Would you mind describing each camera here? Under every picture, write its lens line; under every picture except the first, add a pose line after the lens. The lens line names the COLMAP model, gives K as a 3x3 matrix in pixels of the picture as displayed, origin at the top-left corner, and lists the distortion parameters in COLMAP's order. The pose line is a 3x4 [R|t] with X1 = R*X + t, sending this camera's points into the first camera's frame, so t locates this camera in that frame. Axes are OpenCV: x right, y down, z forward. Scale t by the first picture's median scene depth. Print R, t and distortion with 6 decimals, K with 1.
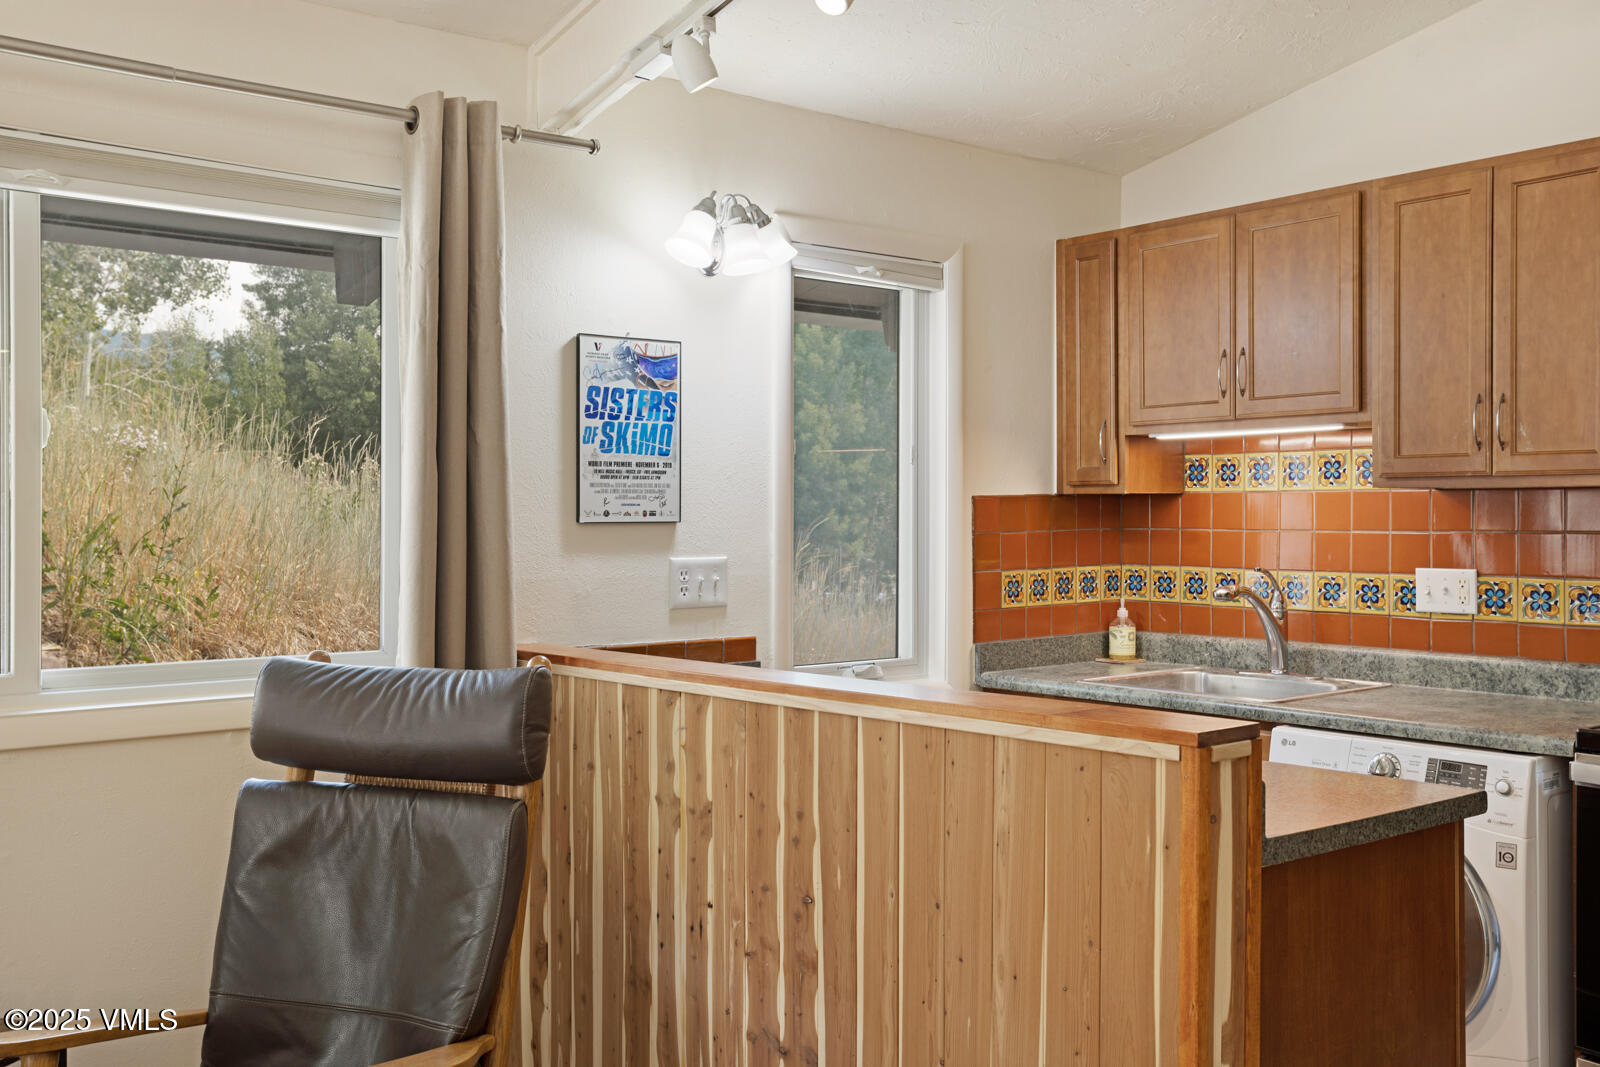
lens RADIAL K [[1507.6, 0, 768.2], [0, 1507.6, 529.1], [0, 0, 1]] dist [0.007652, 0.019147]
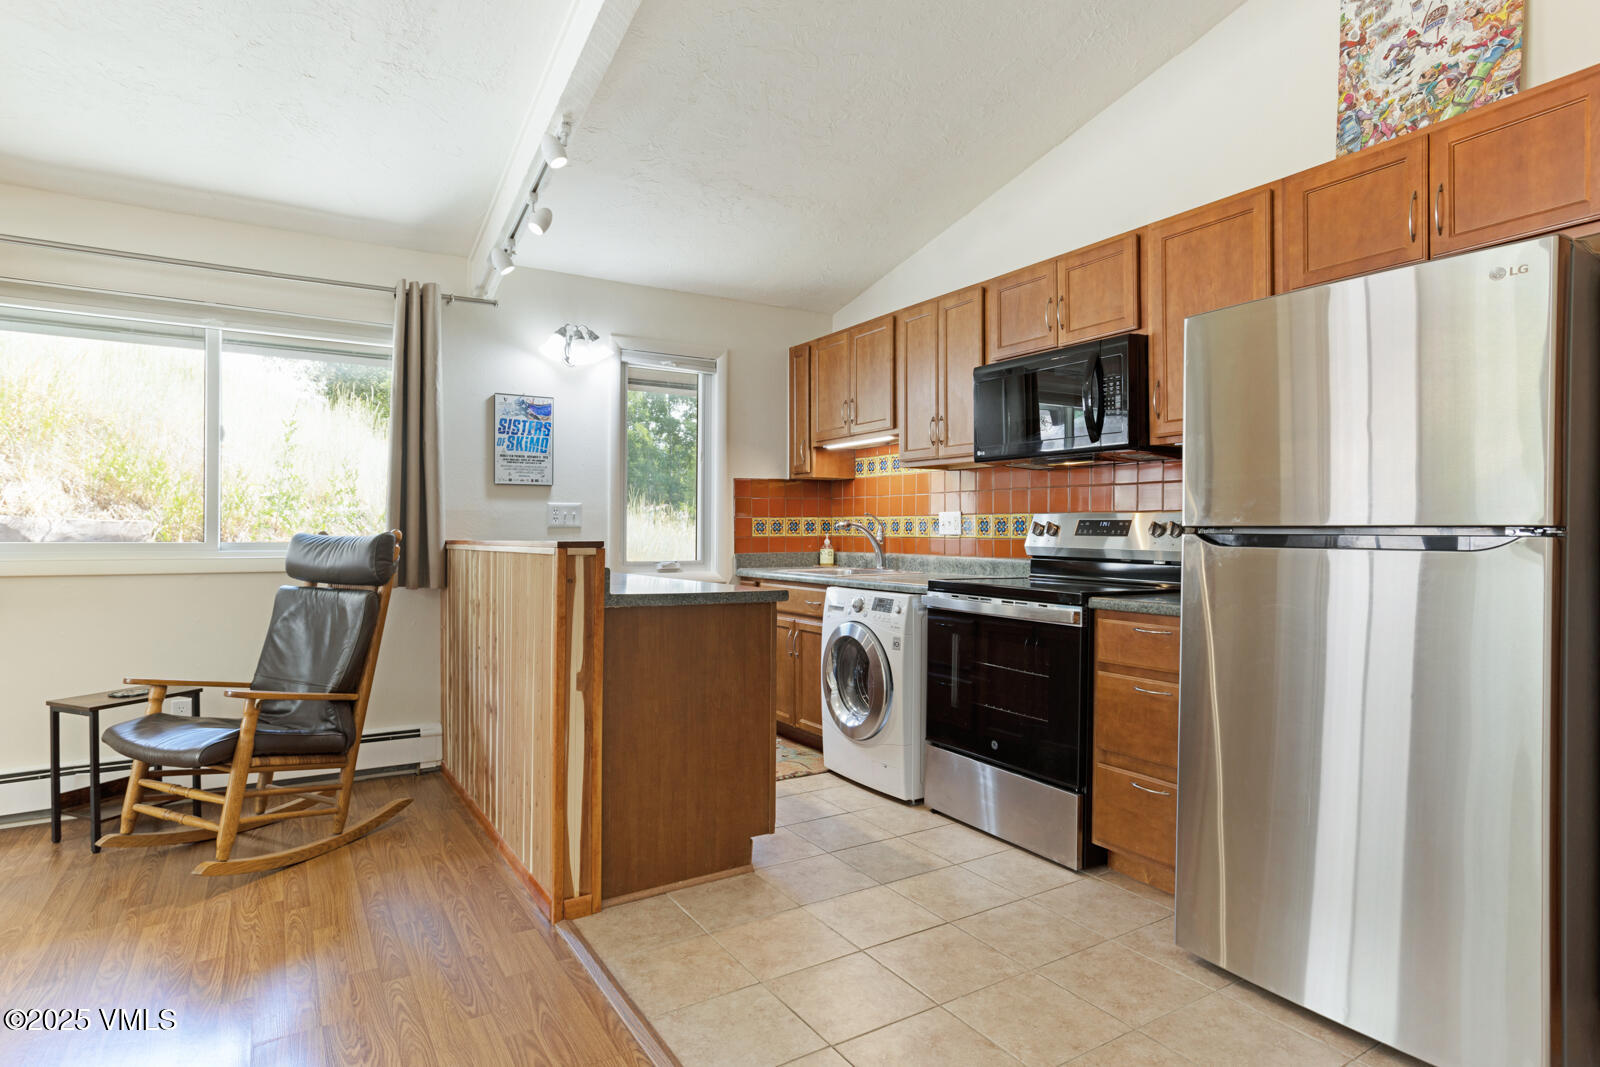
lens RADIAL K [[867.9, 0, 772.8], [0, 867.9, 530.7], [0, 0, 1]] dist [-0.004256, 0.001768]
pose [[0.989558, 0.005730, -0.144022, 0.414092], [-0.007286, 0.999921, -0.010273, 0.067981], [0.143952, 0.011215, 0.989521, -0.127962]]
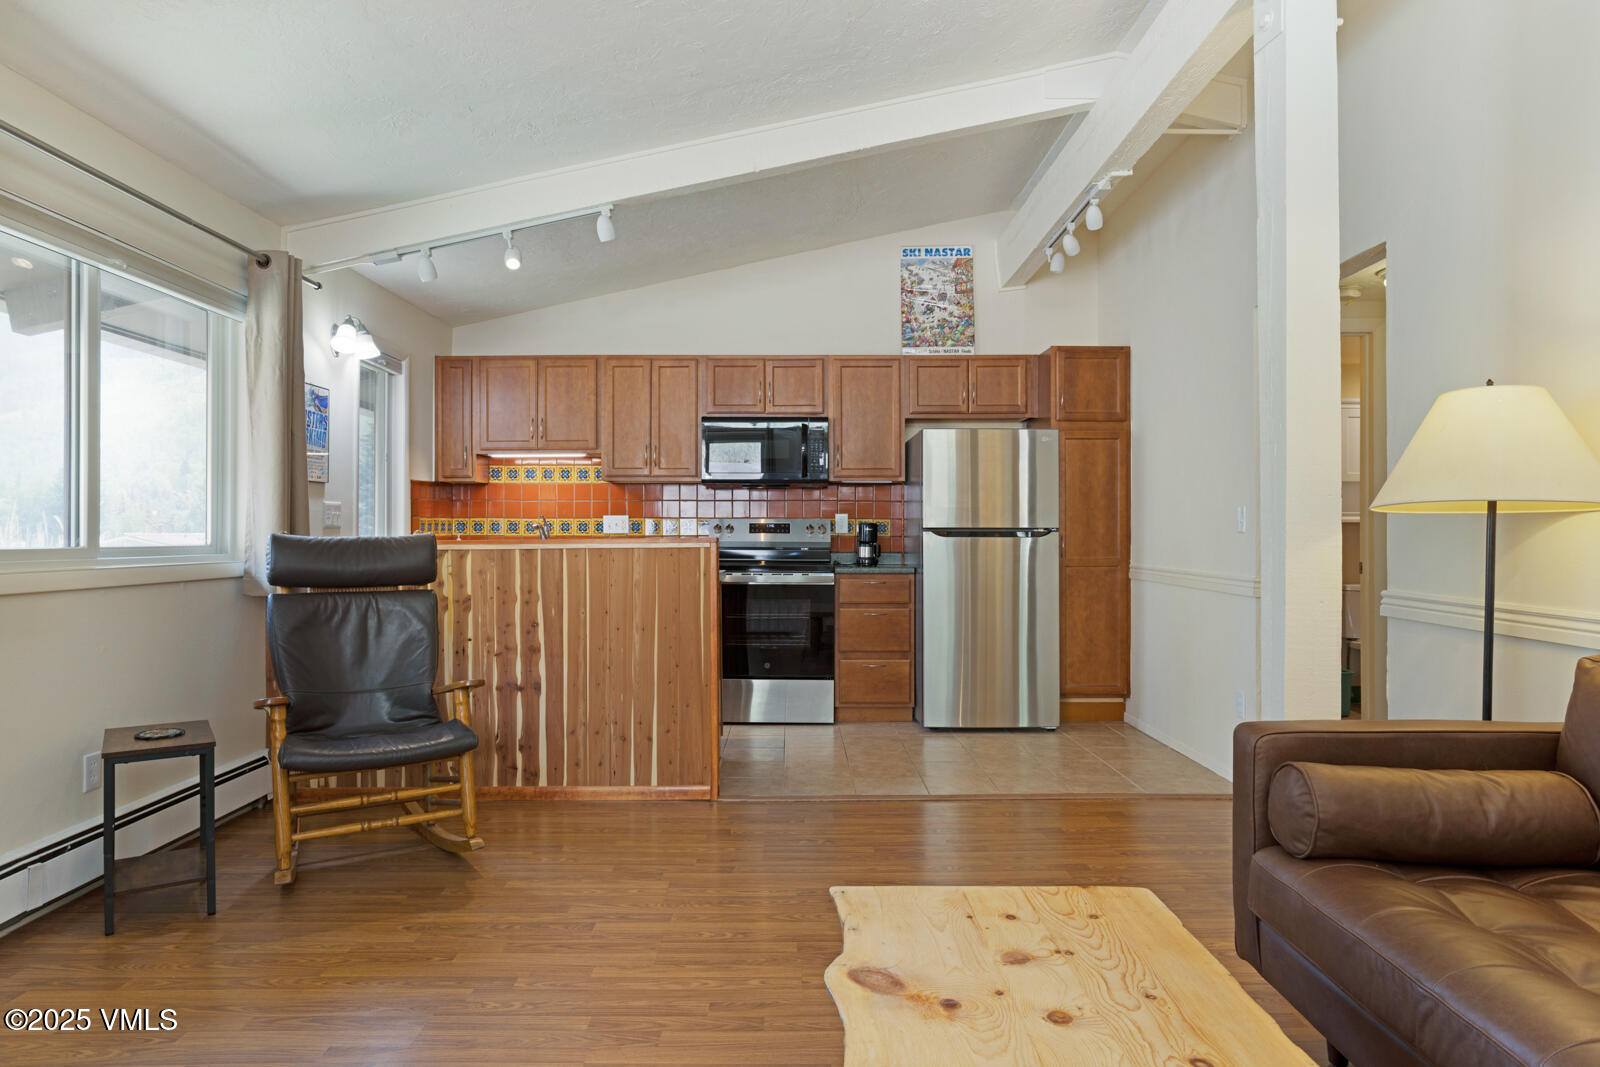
lens RADIAL K [[1012.6, 0, 800.0], [0, 1012.6, 533.5], [0, 0, 1]] dist [-0.002288, -0.000513]
pose [[0.623049, 0.000845, 0.782182, -0.702205], [0.007423, 0.999948, -0.006992, 0.074416], [-0.782147, 0.010162, 0.623011, -0.279128]]
